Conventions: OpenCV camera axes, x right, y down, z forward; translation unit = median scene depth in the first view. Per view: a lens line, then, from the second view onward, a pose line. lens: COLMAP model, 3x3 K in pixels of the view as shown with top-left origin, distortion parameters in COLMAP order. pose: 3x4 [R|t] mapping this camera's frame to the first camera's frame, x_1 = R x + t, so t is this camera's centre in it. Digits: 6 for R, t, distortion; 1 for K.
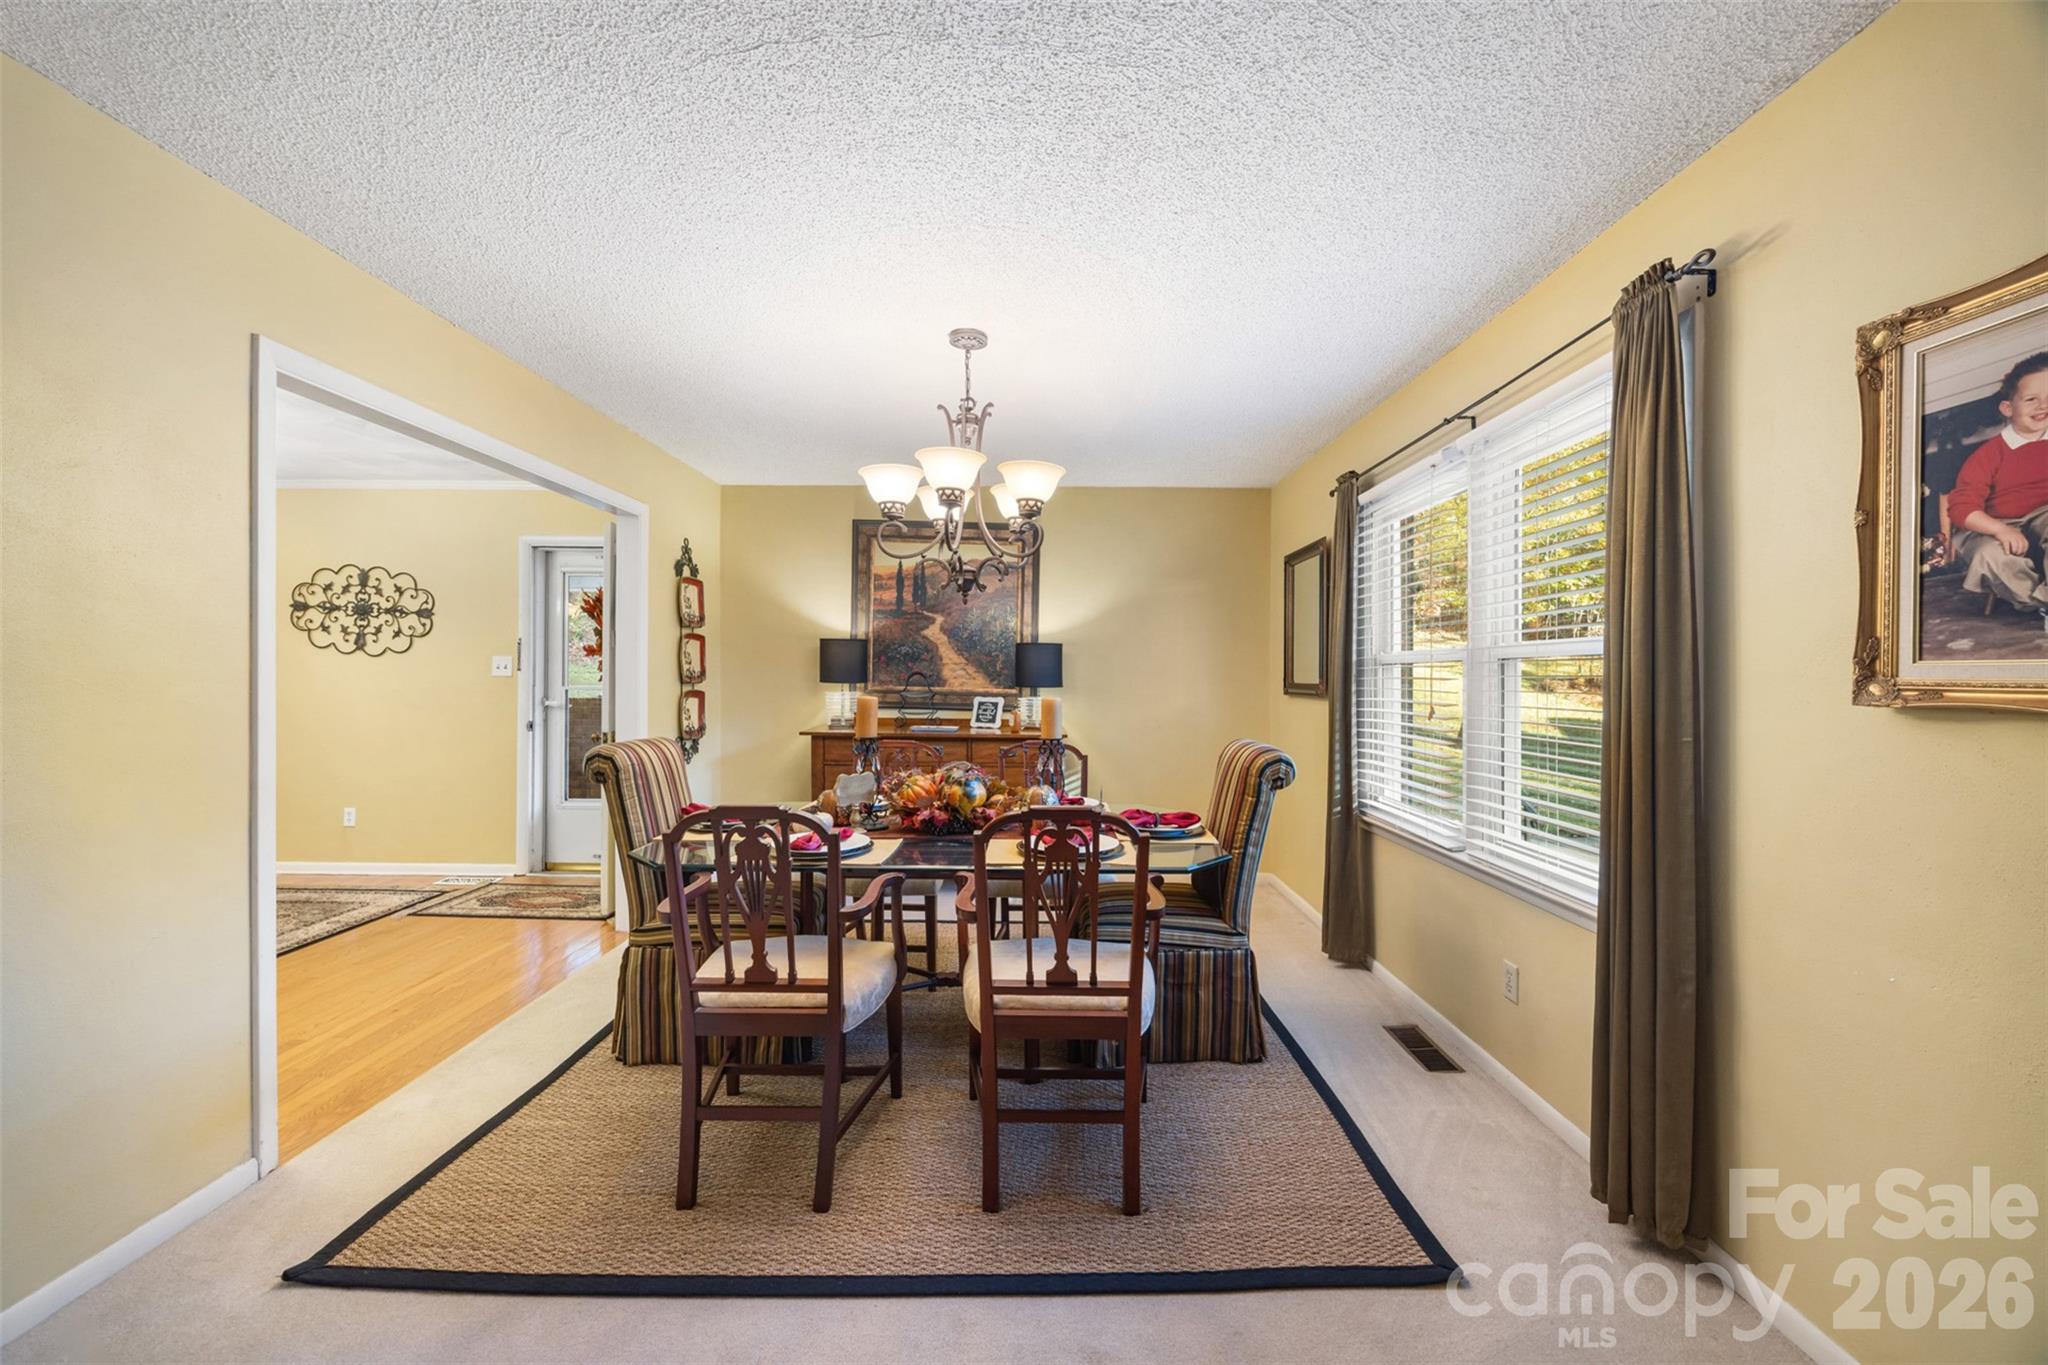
lens RADIAL K [[771.6, 0, 1032.3], [0, 771.6, 682.2], [0, 0, 1]] dist [-0.005175, 0.000208]
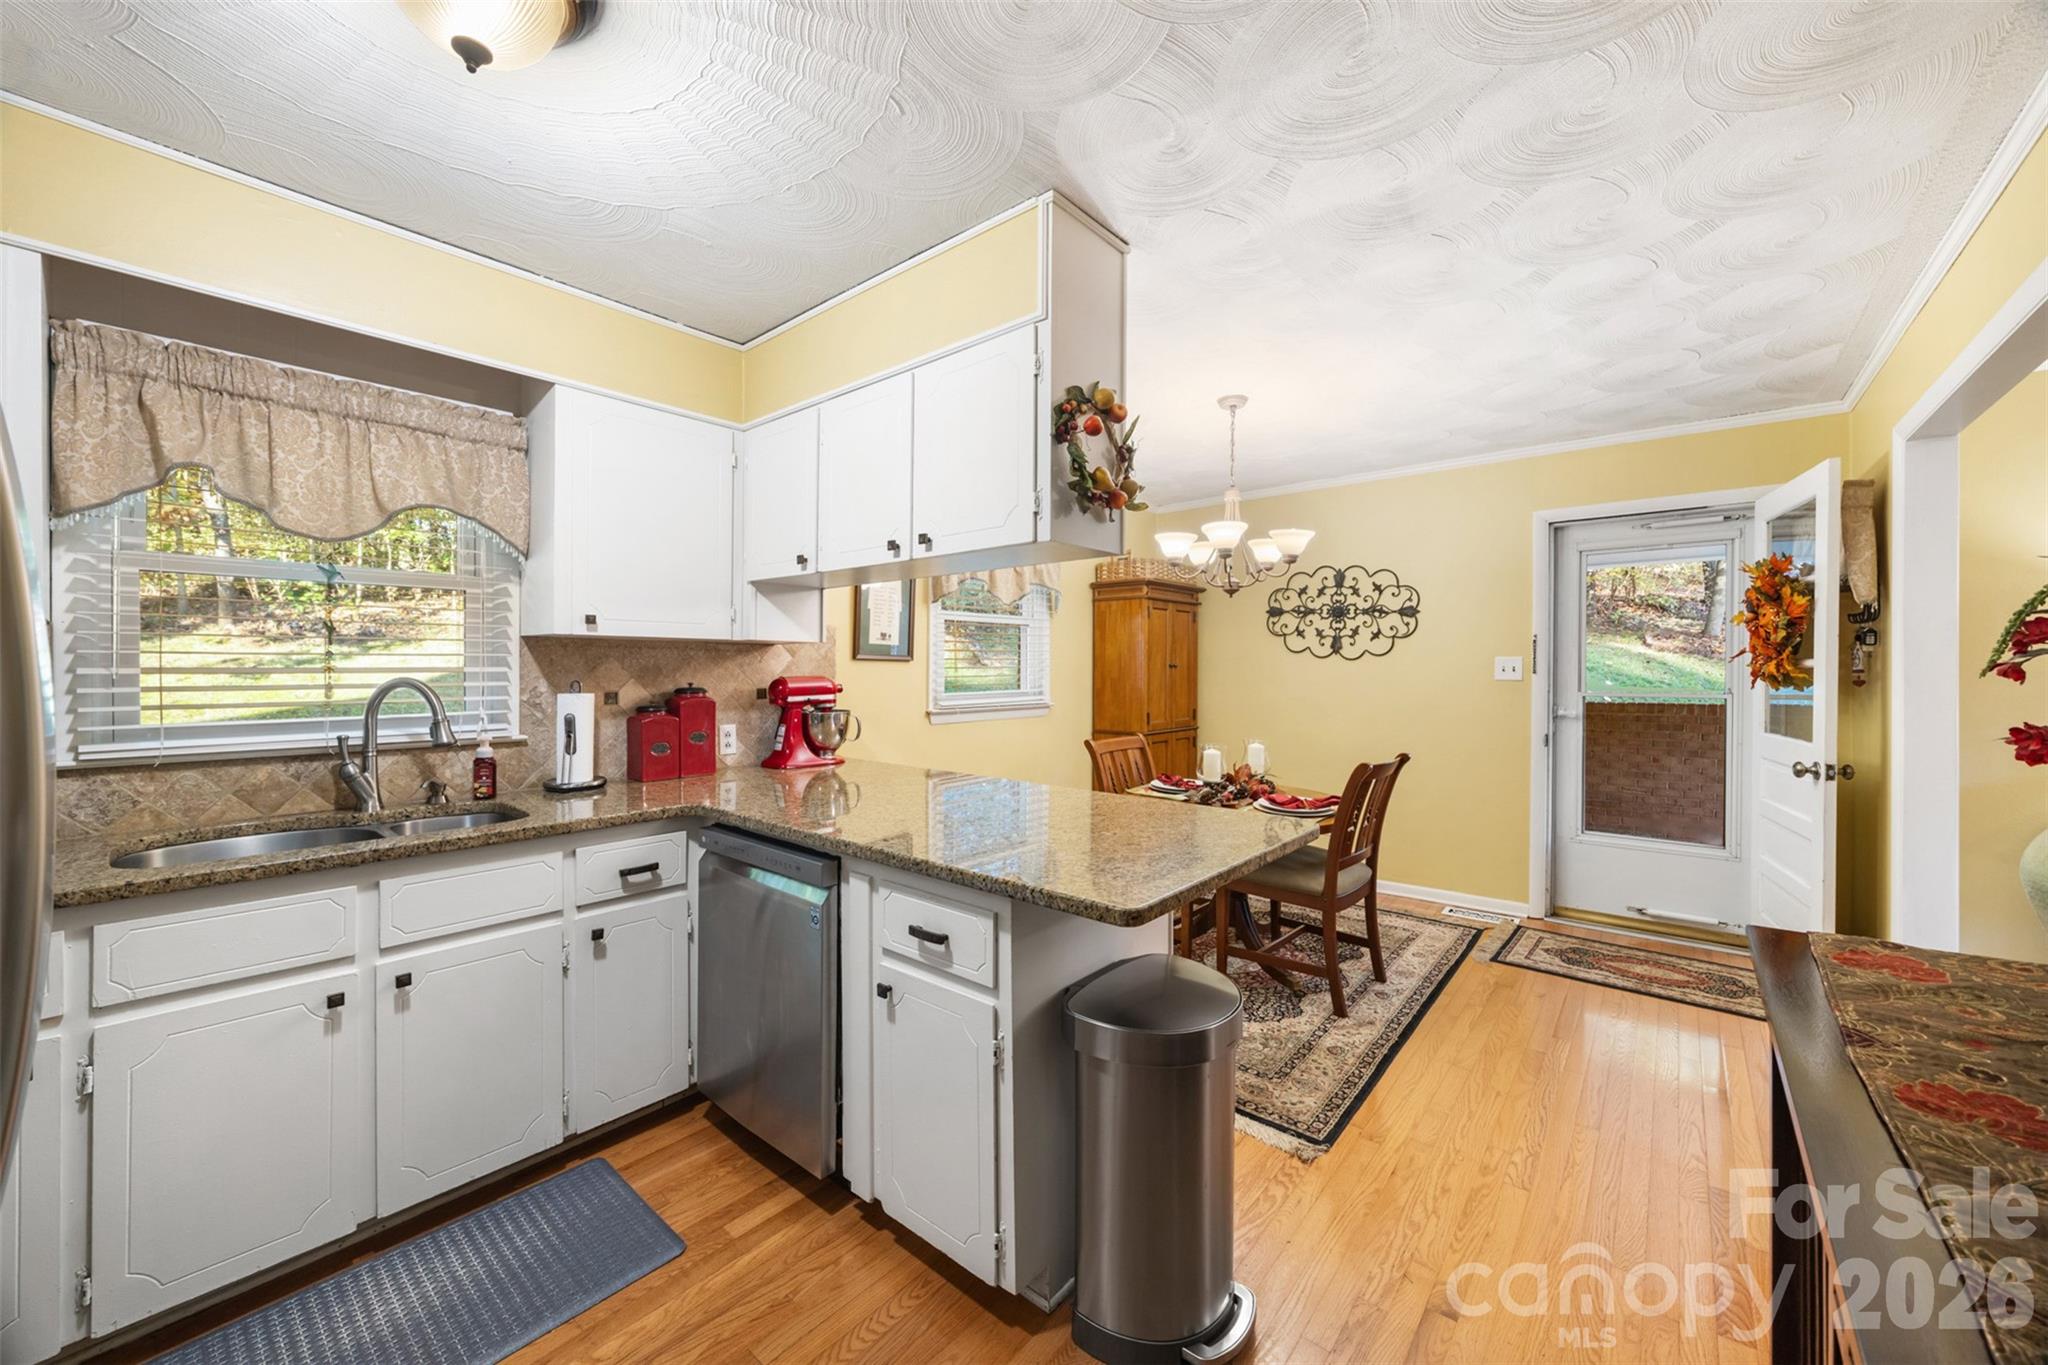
lens RADIAL K [[771.6, 0, 1028.6], [0, 771.6, 676.5], [0, 0, 1]] dist [-0.005175, 0.000208]
pose [[0.764446, -0.007416, -0.644645, -0.545265], [0.006470, 0.999972, -0.003831, -0.011811], [0.644655, -0.001242, 0.764473, 0.009471]]
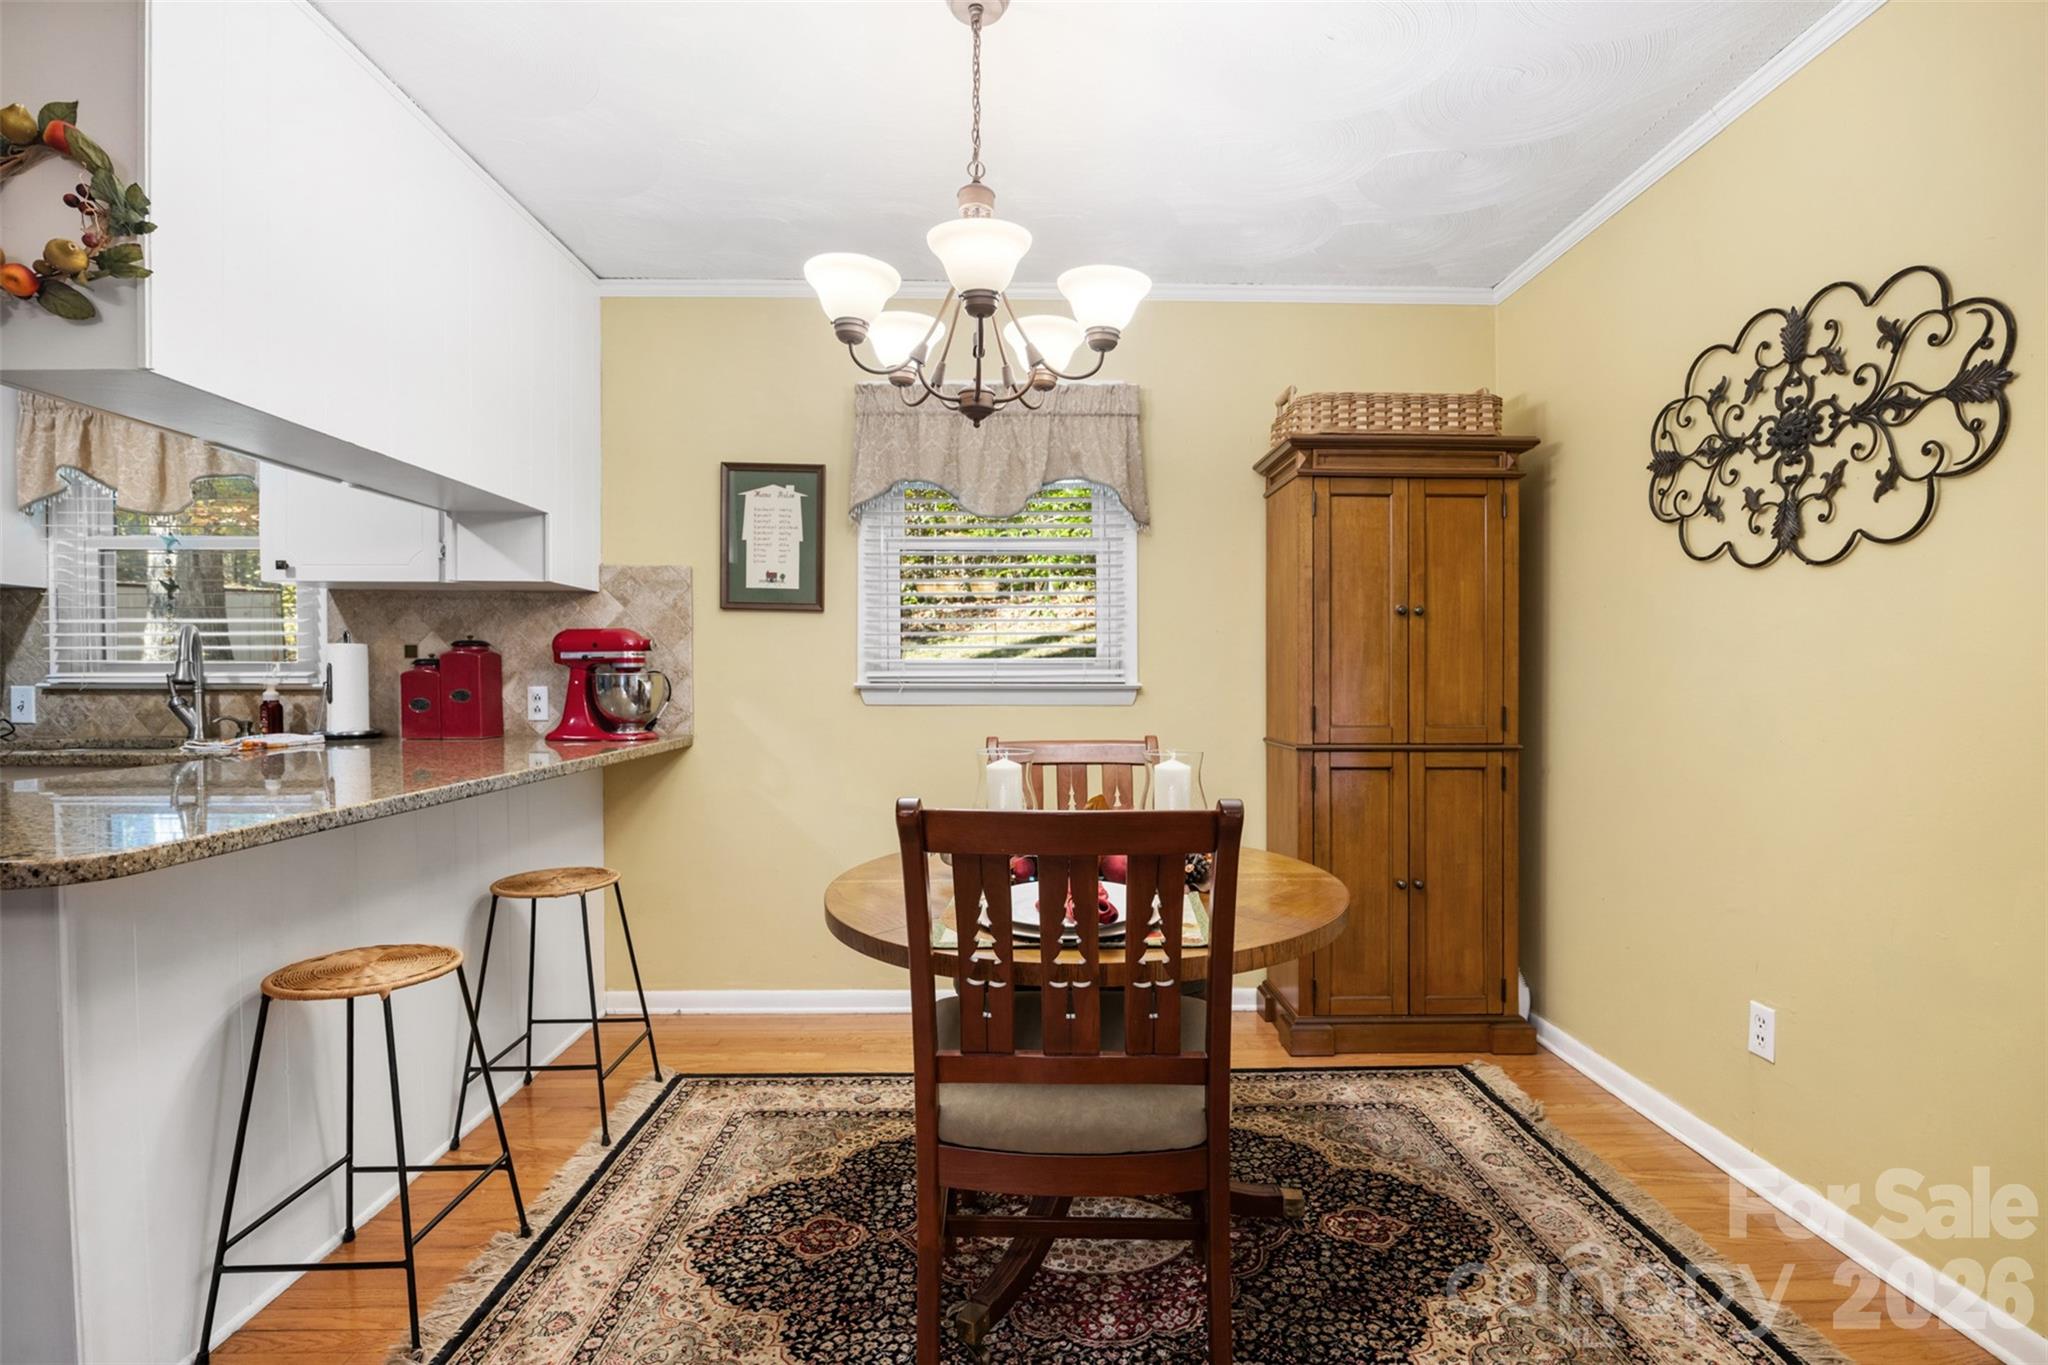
lens RADIAL K [[955.6, 0, 1029.8], [0, 955.6, 685.6], [0, 0, 1]] dist [-0.017328, 0.000294]
pose [[0.022234, -0.003518, -0.999747, -0.464236], [-0.009026, 0.999952, -0.003720, 0.022126], [0.999712, 0.009106, 0.022201, 0.655800]]
